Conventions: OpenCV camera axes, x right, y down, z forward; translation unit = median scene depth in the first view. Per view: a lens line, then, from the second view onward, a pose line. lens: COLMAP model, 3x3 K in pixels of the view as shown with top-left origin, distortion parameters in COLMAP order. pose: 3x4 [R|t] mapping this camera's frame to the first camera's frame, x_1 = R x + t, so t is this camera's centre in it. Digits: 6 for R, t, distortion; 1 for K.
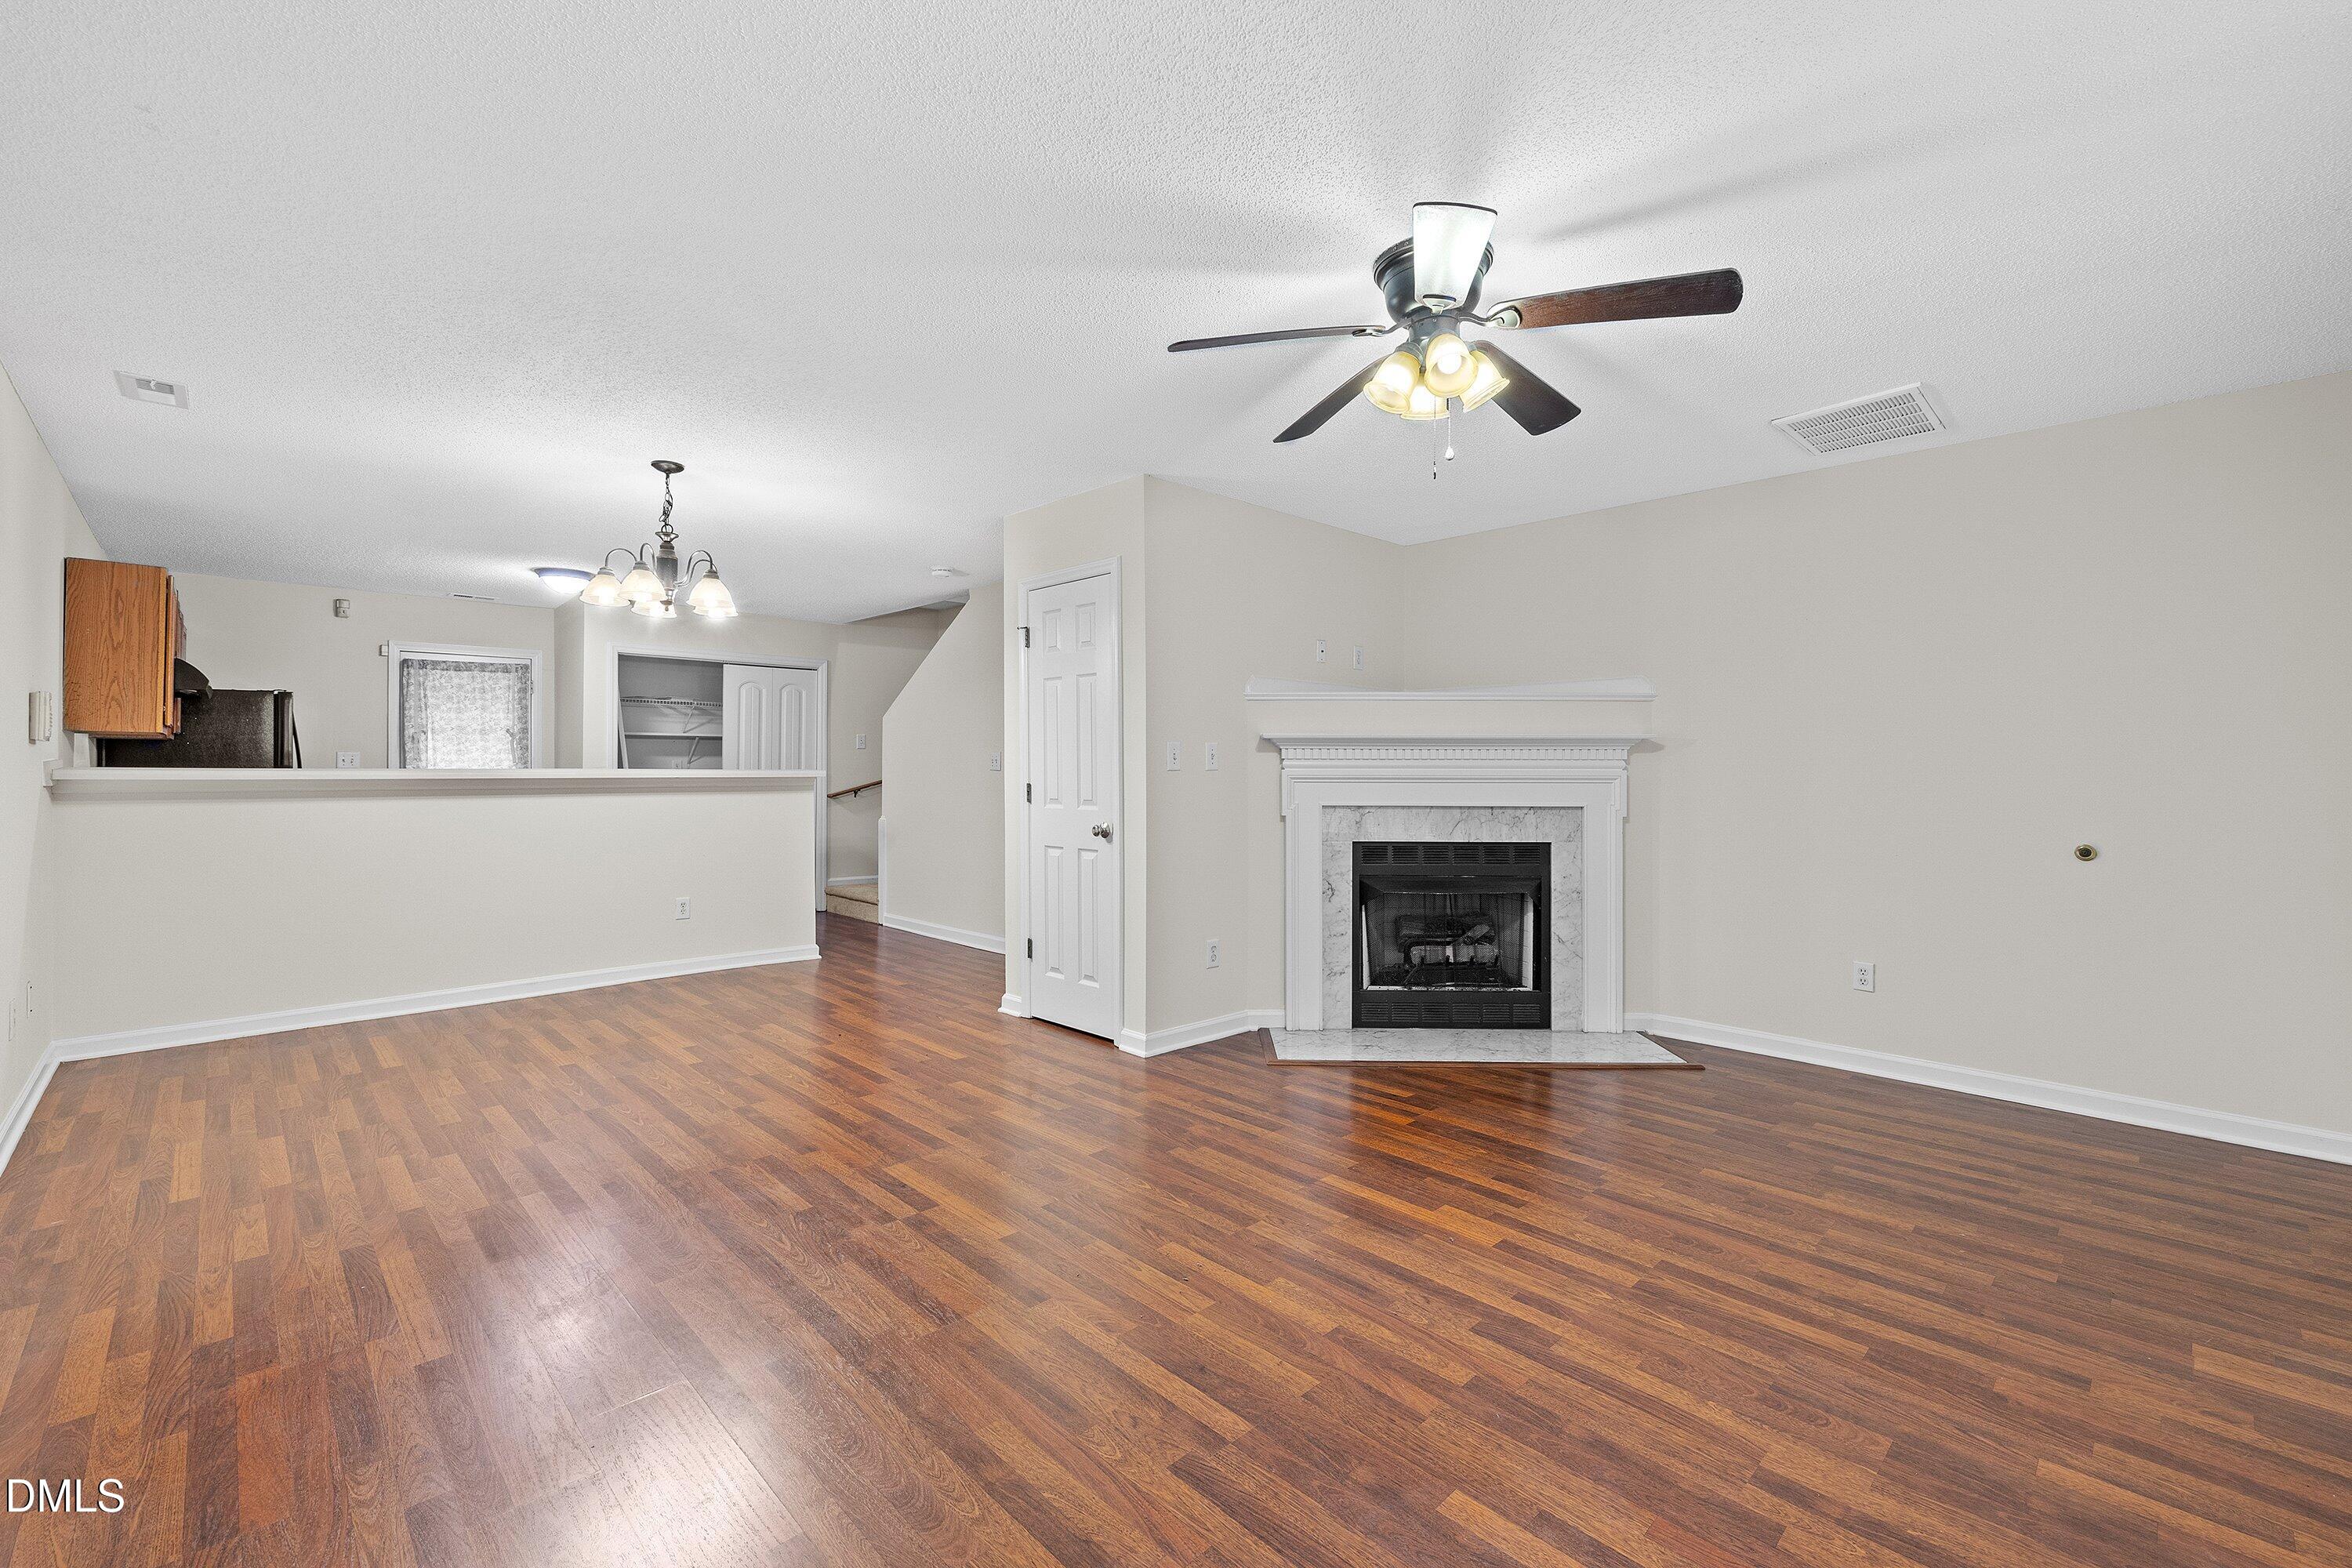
lens RADIAL K [[994.3, 0, 1180.3], [0, 994.3, 786.5], [0, 0, 1]] dist [0.001009, -0.000409]
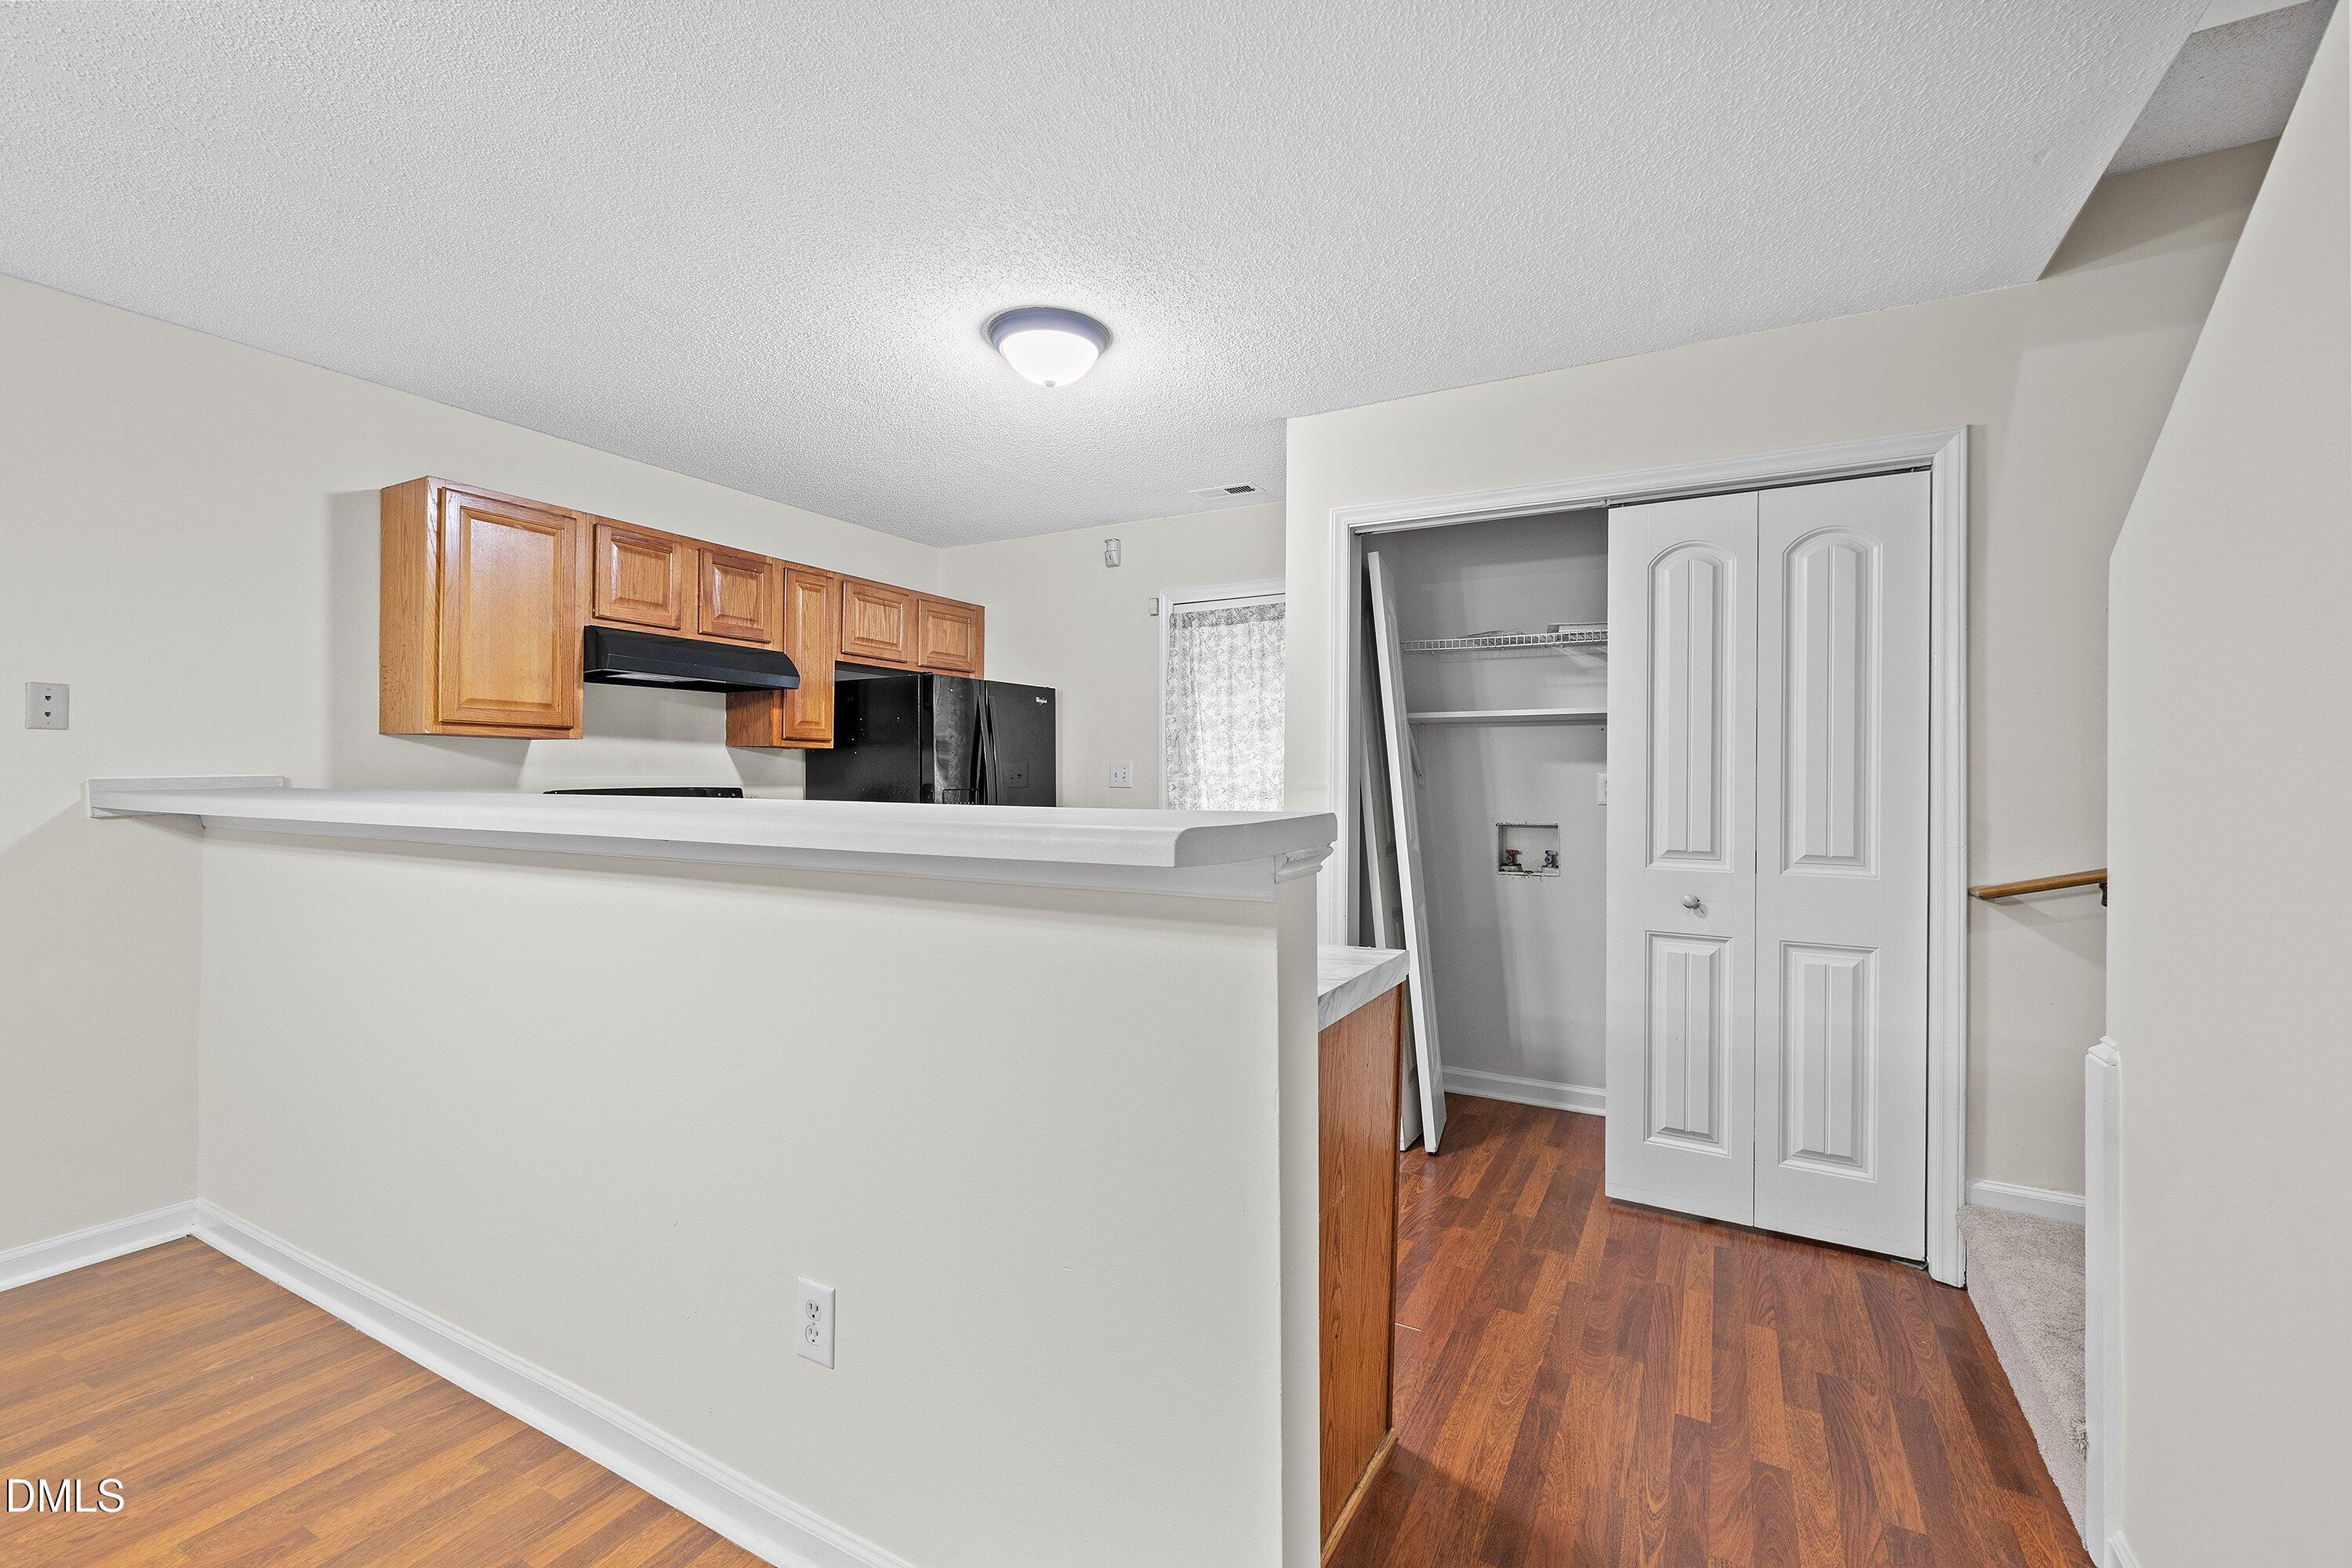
lens RADIAL K [[982.0, 0, 1176.0], [0, 982.0, 784.0], [0, 0, 1]] dist [0.000702, -0.000058]
pose [[0.293352, 0.008071, -0.955970, -0.425227], [-0.022248, 0.999751, 0.001614, -0.050880], [0.955746, 0.020795, 0.293459, 1.994815]]
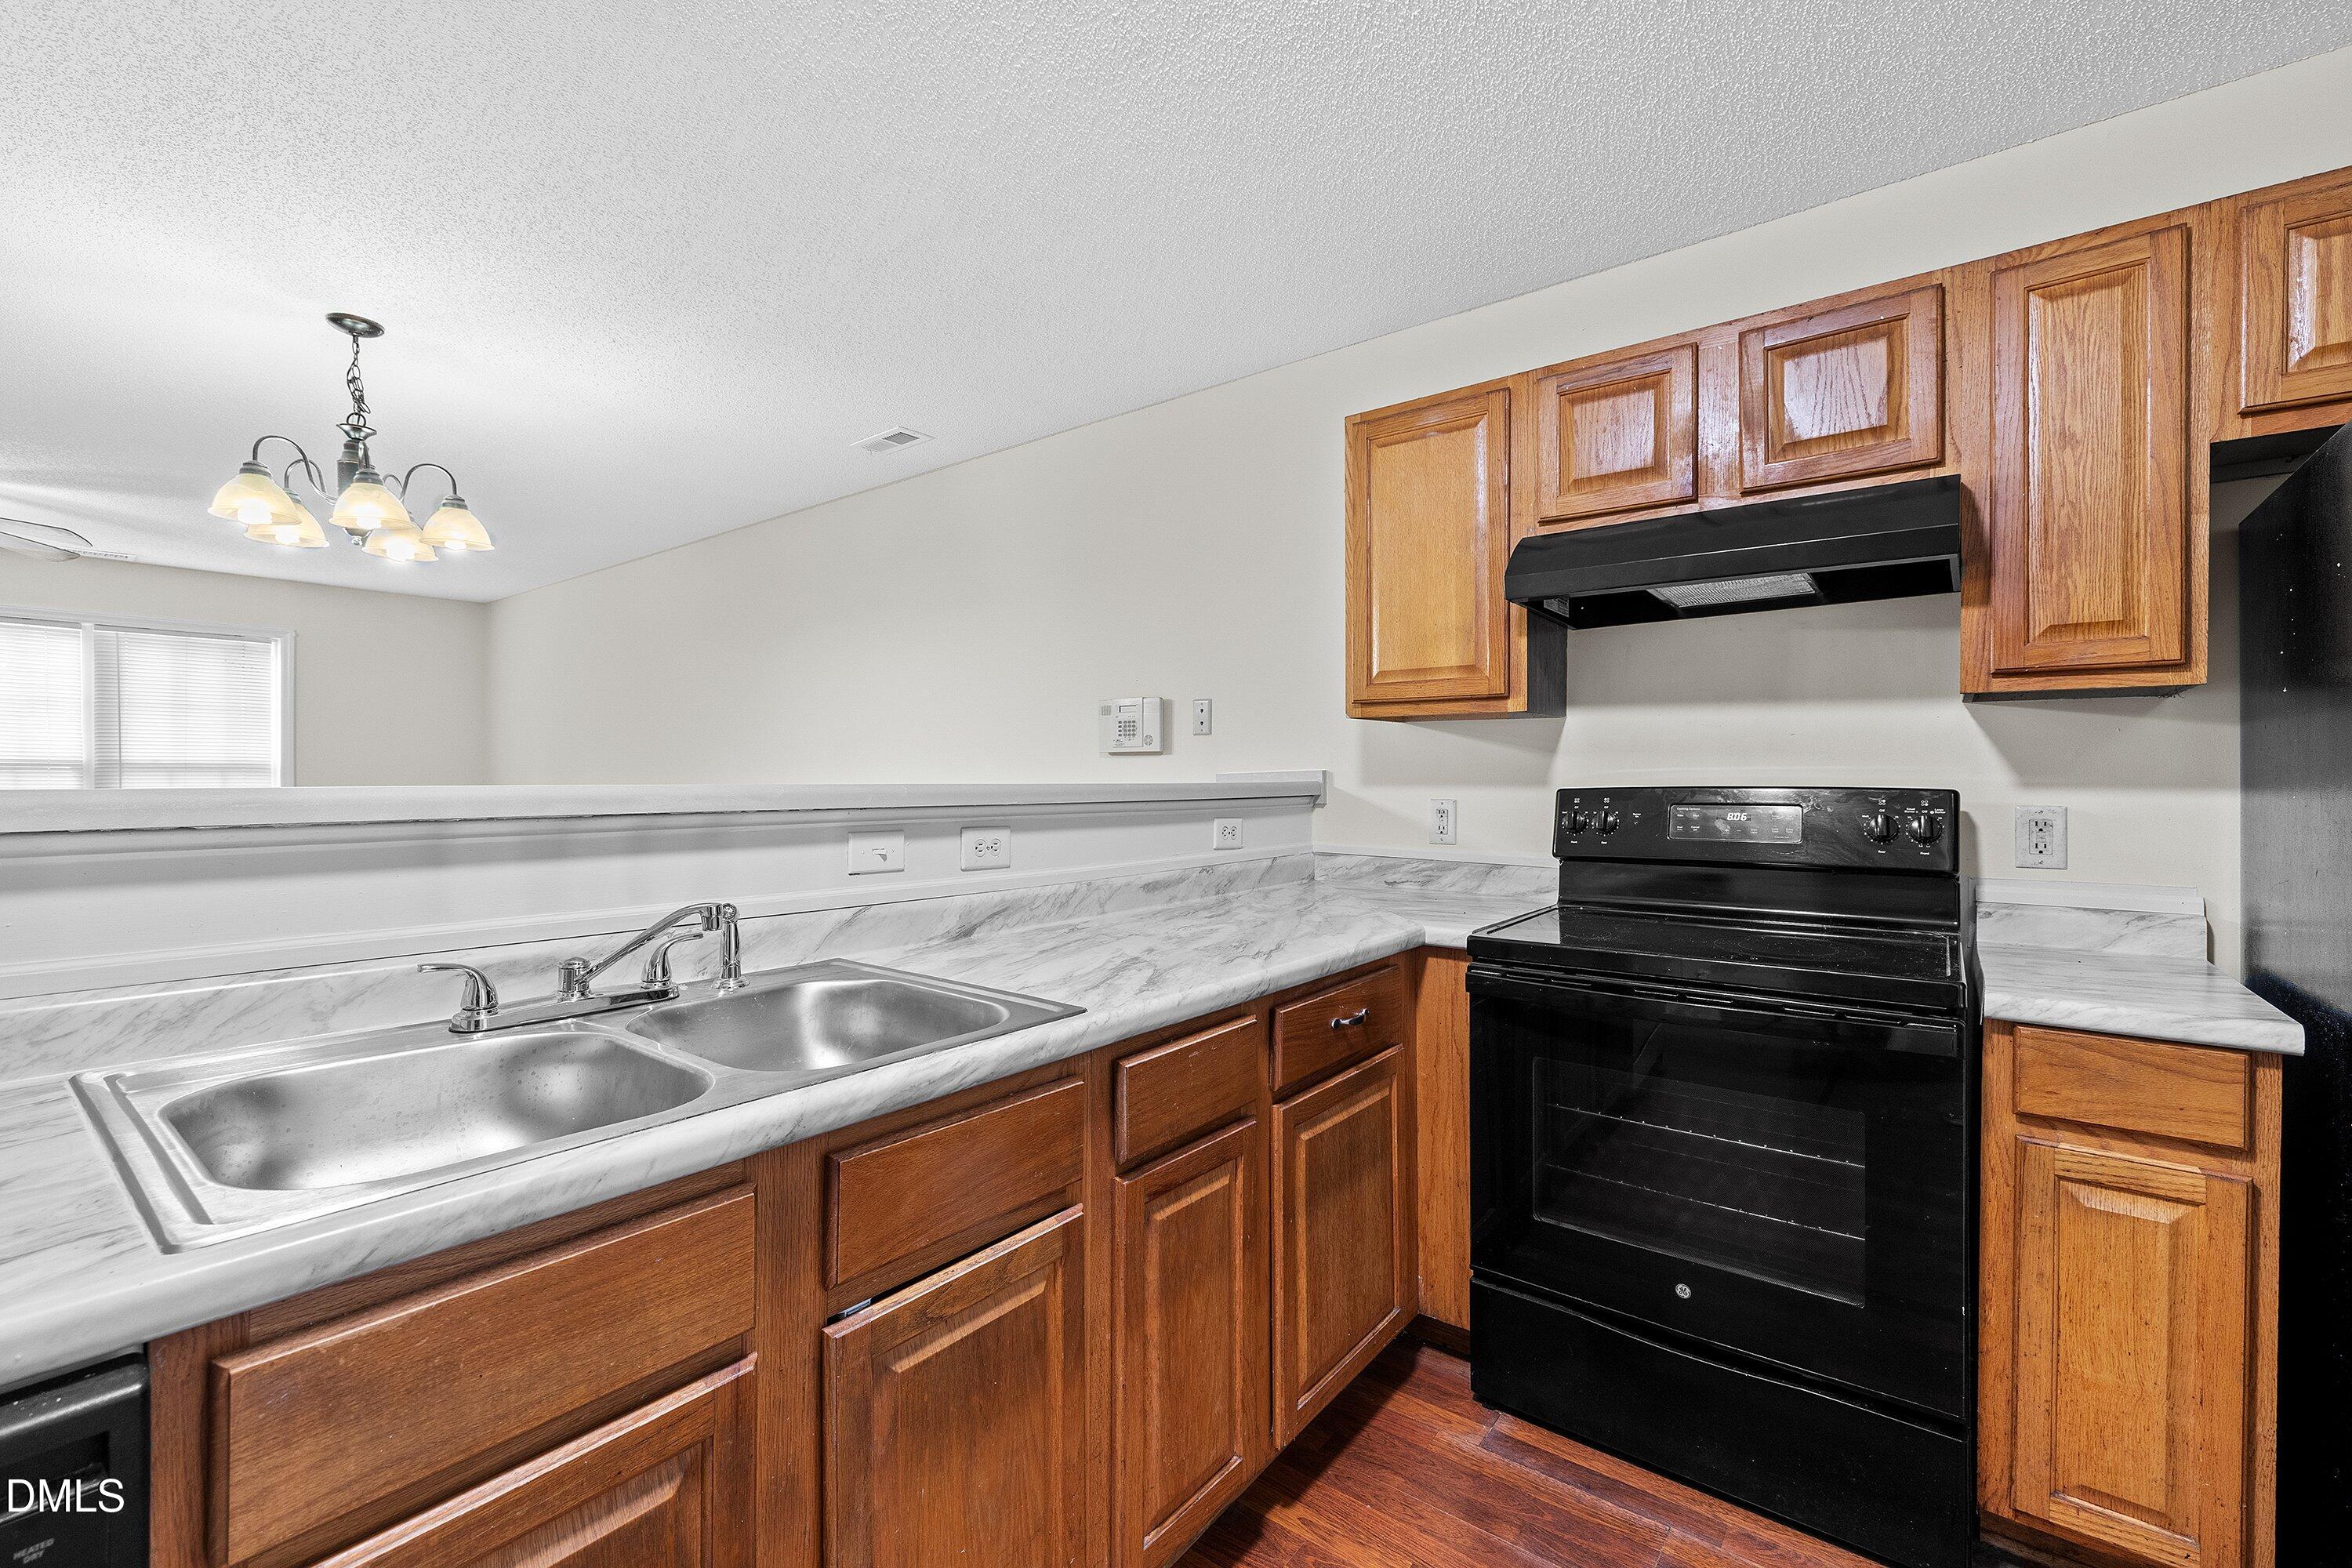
lens RADIAL K [[986.9, 0, 1178.3], [0, 986.9, 773.8], [0, 0, 1]] dist [0.000056, -0.000278]
pose [[-0.990475, -0.002769, -0.137666, -1.377072], [-0.004498, 0.999915, 0.012247, -0.045166], [0.137620, 0.012750, -0.990403, 2.405734]]
